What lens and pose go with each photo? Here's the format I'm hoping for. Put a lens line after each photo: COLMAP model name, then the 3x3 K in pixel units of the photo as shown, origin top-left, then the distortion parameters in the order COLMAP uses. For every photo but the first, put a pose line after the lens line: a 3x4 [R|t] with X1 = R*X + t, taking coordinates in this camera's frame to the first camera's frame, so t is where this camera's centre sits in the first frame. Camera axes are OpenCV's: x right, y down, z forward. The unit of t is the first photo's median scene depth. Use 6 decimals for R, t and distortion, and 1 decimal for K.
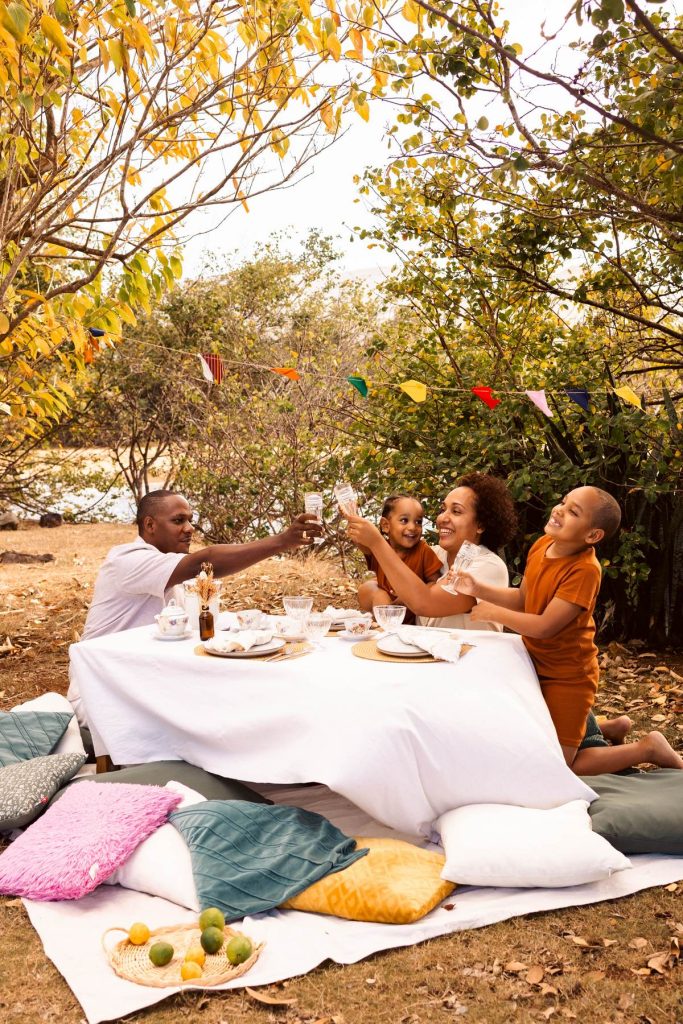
lens RADIAL K [[1230.9, 0, 390.9], [0, 1230.9, 397.7], [0, 0, 1]] dist [-0.001063, 0.000000]
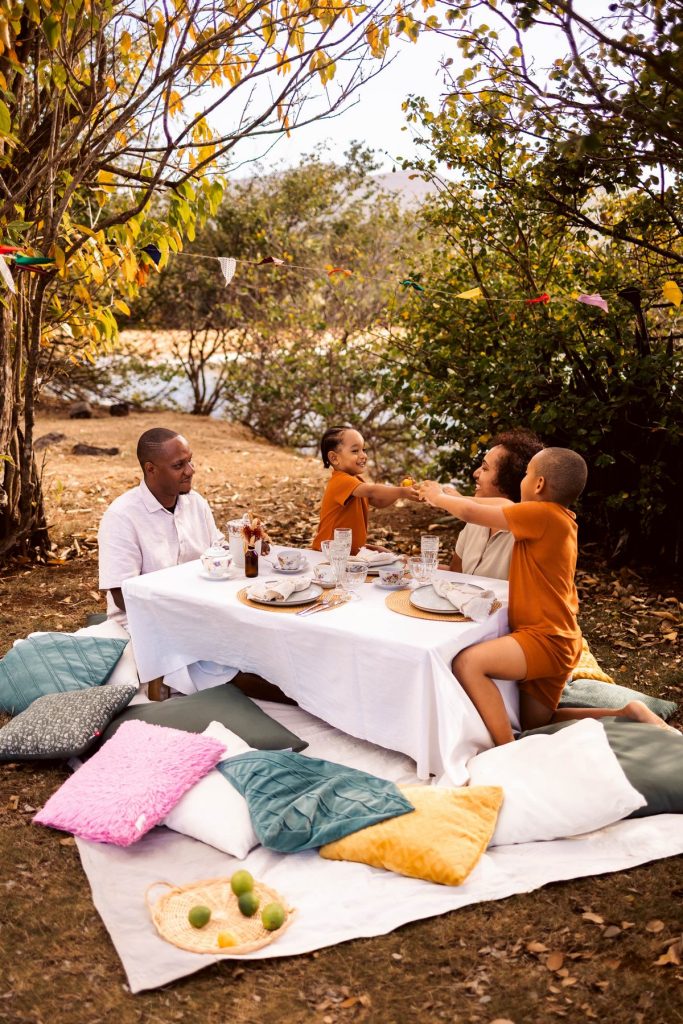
lens RADIAL K [[1065.3, 0, 336.1], [0, 1065.3, 524.6], [0, 0, 1]] dist [0.012644, 0.000000]
pose [[0.996783, 0.038488, -0.070302, -0.007182], [-0.022425, 0.976046, 0.216404, -0.032113], [0.076947, -0.214131, 0.973770, 0.073229]]
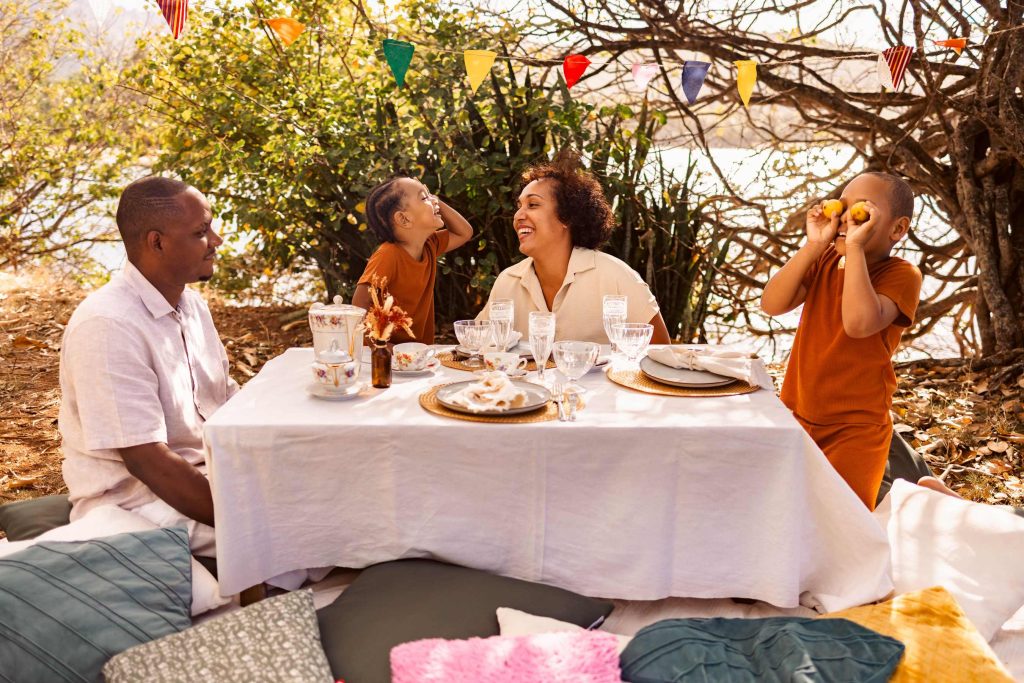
lens RADIAL K [[1065.3, 0, 523.1], [0, 1065.3, 322.2], [0, 0, 1]] dist [0.012644, 0.000000]
pose [[0.859837, -0.077983, 0.504579, -0.239731], [-0.021958, 0.981704, 0.189141, 0.024635], [-0.510097, -0.173709, 0.842393, 0.280807]]
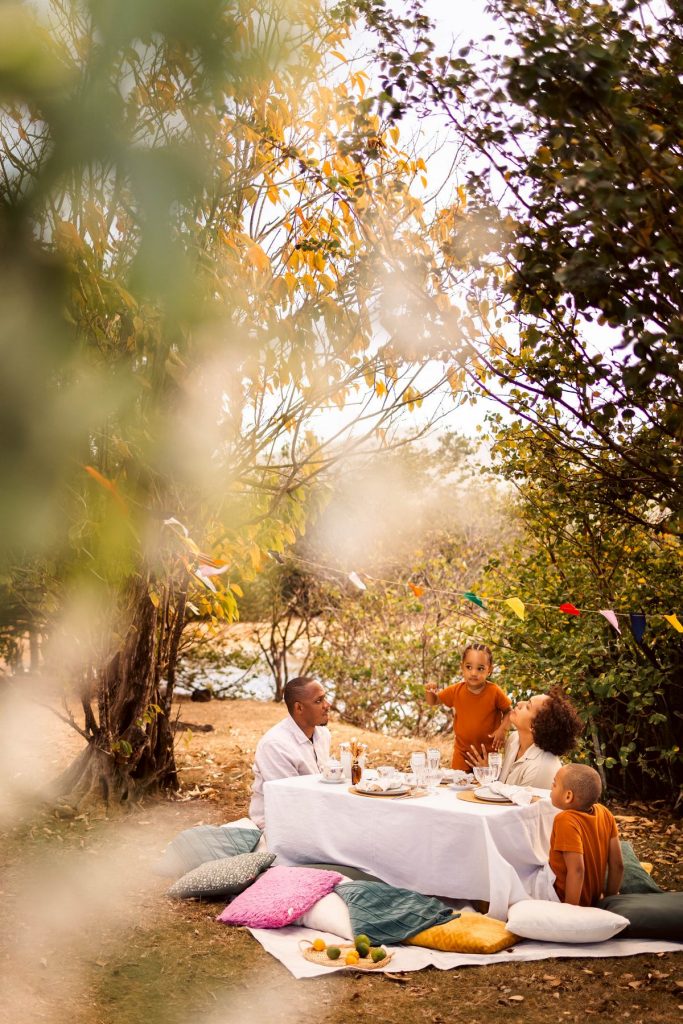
lens RADIAL K [[1327.1, 0, 254.4], [0, 1327.1, 574.0], [0, 0, 1]] dist [0.041785, 0.000000]
pose [[0.977946, 0.021461, -0.207752, 0.032168], [-0.021024, 0.999770, 0.004308, -0.033393], [0.207796, 0.000155, 0.978172, -0.337407]]
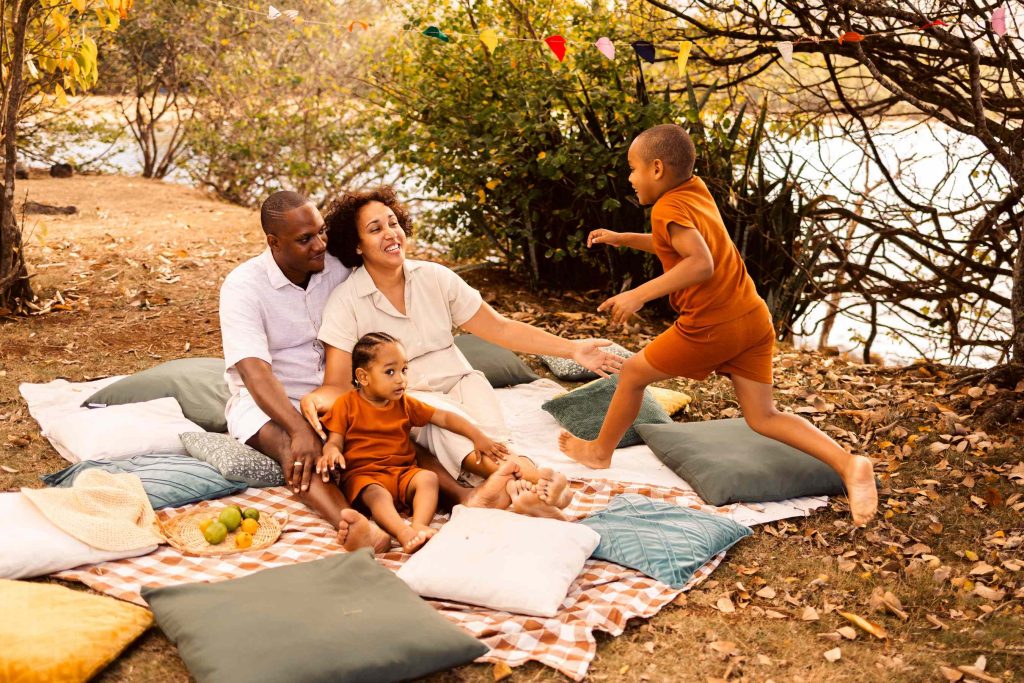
lens RADIAL K [[1119.4, 0, 531.0], [0, 1119.4, 340.7], [0, 0, 1]] dist [0.011349, 0.000000]
pose [[0.988960, 0.019003, 0.146960, -0.052814], [-0.053551, 0.970551, 0.234869, -0.007795], [-0.138169, -0.240146, 0.960853, 0.026045]]
